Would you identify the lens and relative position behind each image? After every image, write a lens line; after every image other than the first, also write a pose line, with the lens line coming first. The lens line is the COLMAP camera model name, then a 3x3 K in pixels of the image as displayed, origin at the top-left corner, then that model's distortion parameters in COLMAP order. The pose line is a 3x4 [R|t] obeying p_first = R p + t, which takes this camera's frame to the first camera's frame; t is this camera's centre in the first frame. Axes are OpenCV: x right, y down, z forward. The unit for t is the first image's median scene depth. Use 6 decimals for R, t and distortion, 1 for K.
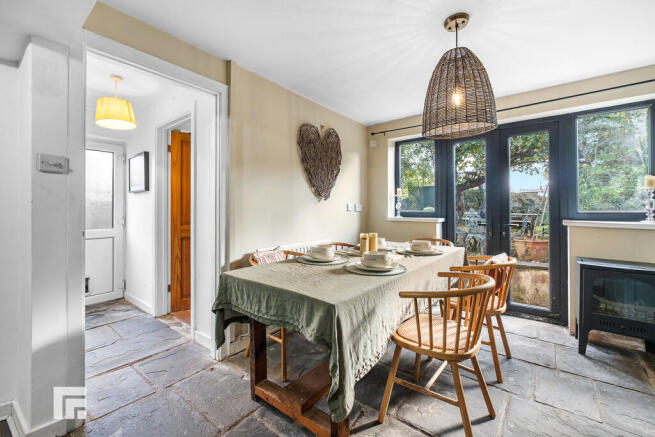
lens RADIAL K [[281.7, 0, 343.7], [0, 281.7, 208.2], [0, 0, 1]] dist [-0.004798, 0.001115]
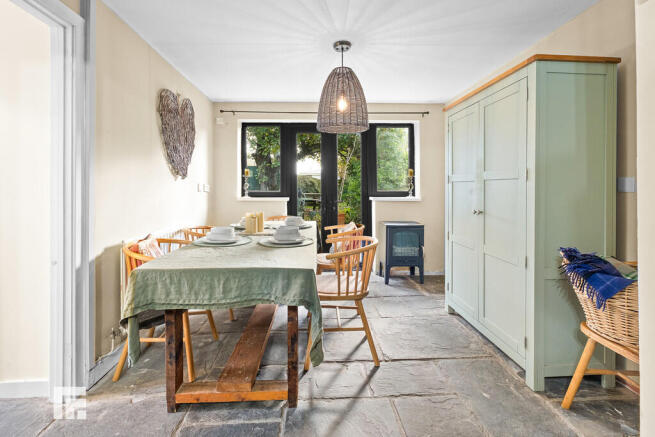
lens RADIAL K [[281.7, 0, 340.0], [0, 281.7, 188.1], [0, 0, 1]] dist [-0.004798, 0.001115]
pose [[0.752415, 0.004764, 0.658673, -0.301013], [-0.002800, 0.999988, -0.004033, 0.002603], [-0.658684, 0.001190, 0.752419, 0.012933]]
